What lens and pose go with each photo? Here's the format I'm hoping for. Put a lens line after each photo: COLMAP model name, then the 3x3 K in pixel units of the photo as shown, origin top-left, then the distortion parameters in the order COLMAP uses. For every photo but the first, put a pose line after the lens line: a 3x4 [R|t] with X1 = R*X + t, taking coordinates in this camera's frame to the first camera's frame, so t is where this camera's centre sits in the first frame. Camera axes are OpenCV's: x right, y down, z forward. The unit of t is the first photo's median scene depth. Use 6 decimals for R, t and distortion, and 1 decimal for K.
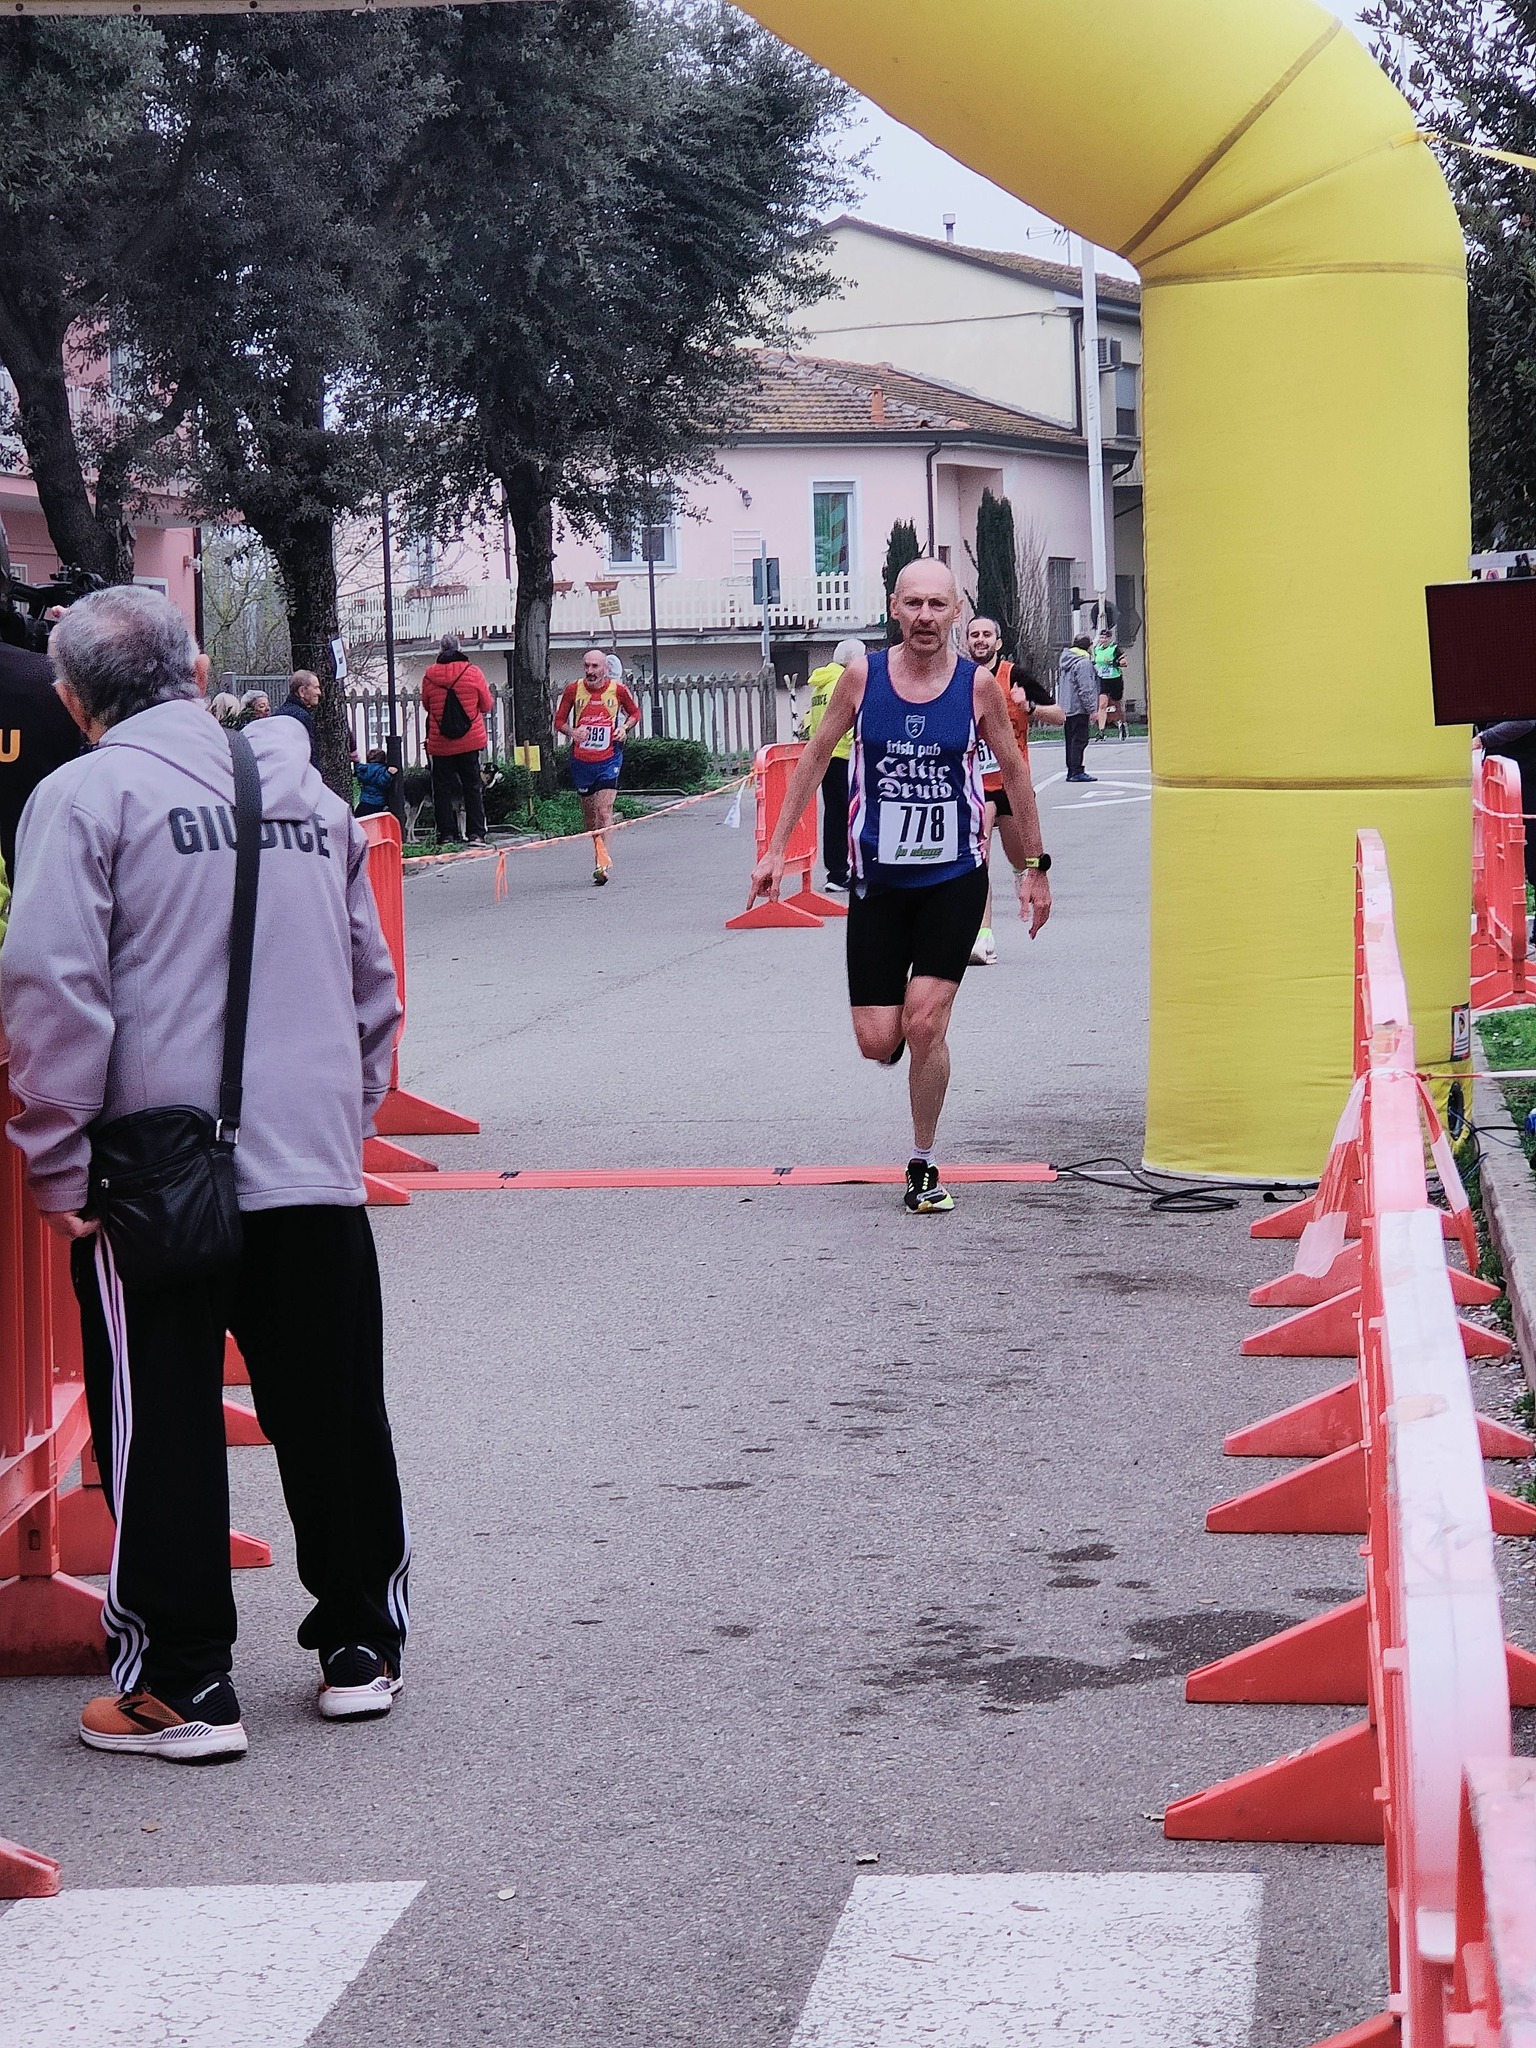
lens RADIAL K [[8039.7, 0, 988.7], [0, 8039.7, 1023.2], [0, 0, 1]] dist [0.614865, 2.674444]
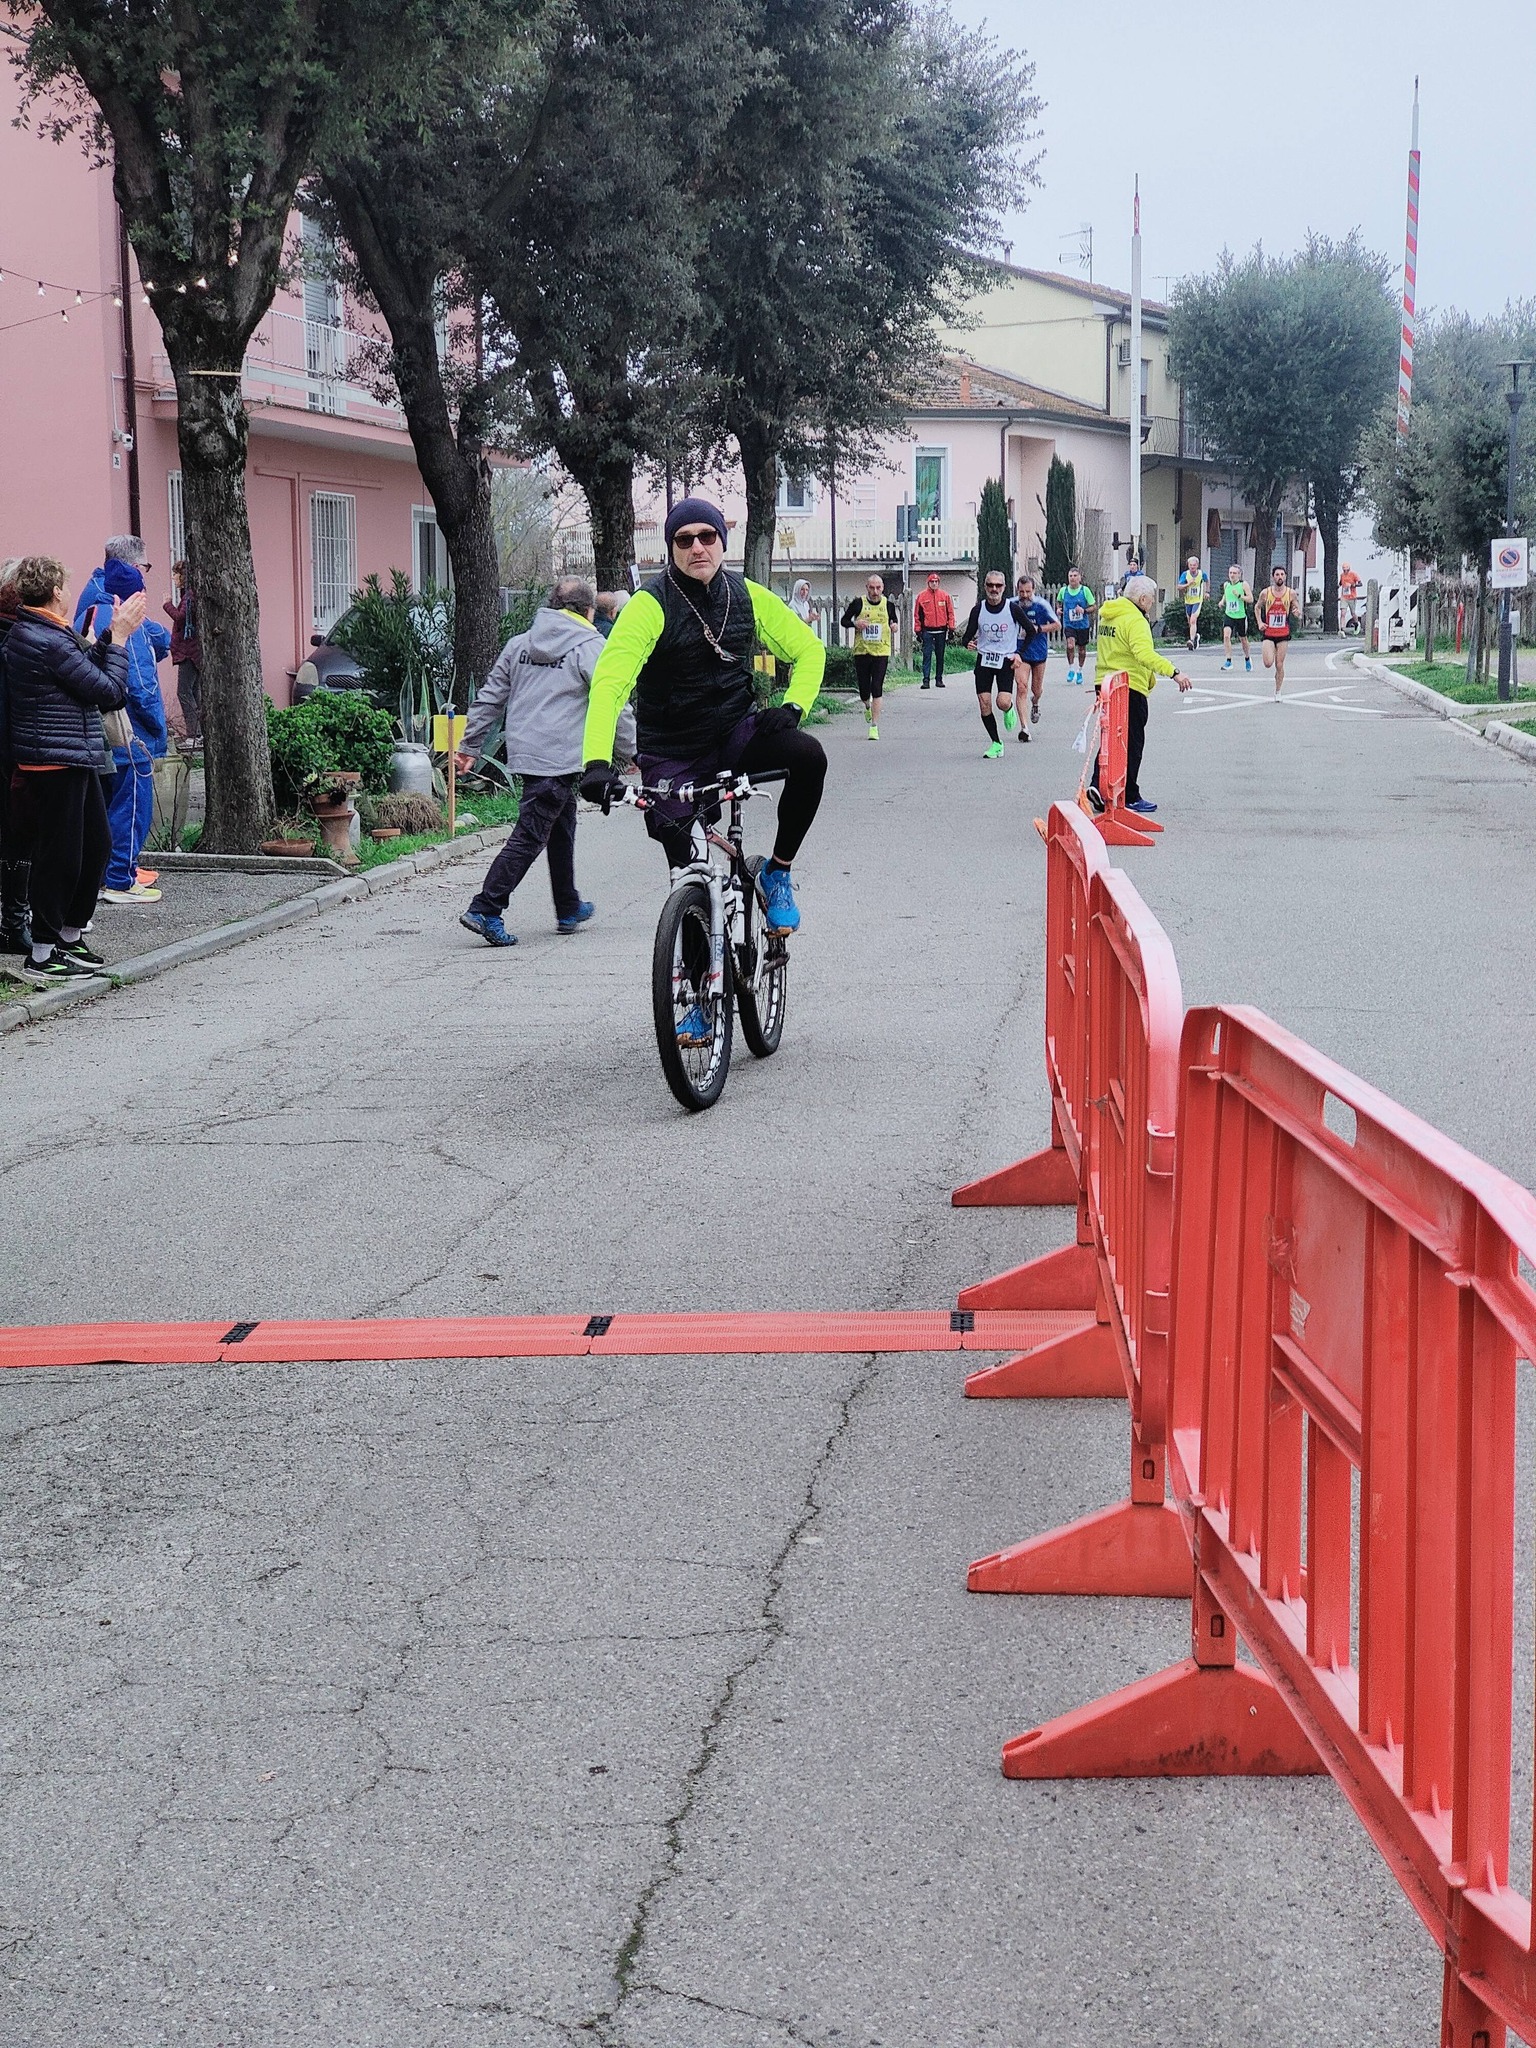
lens RADIAL K [[3054.2, 0, 655.8], [0, 3054.2, 1029.1], [0, 0, 1]] dist [0.370006, 0.239053]
pose [[0.997626, 0.019571, 0.066026, -0.104293], [-0.026404, 0.994200, 0.104258, -0.026391], [-0.063603, -0.105754, 0.992356, 0.531399]]
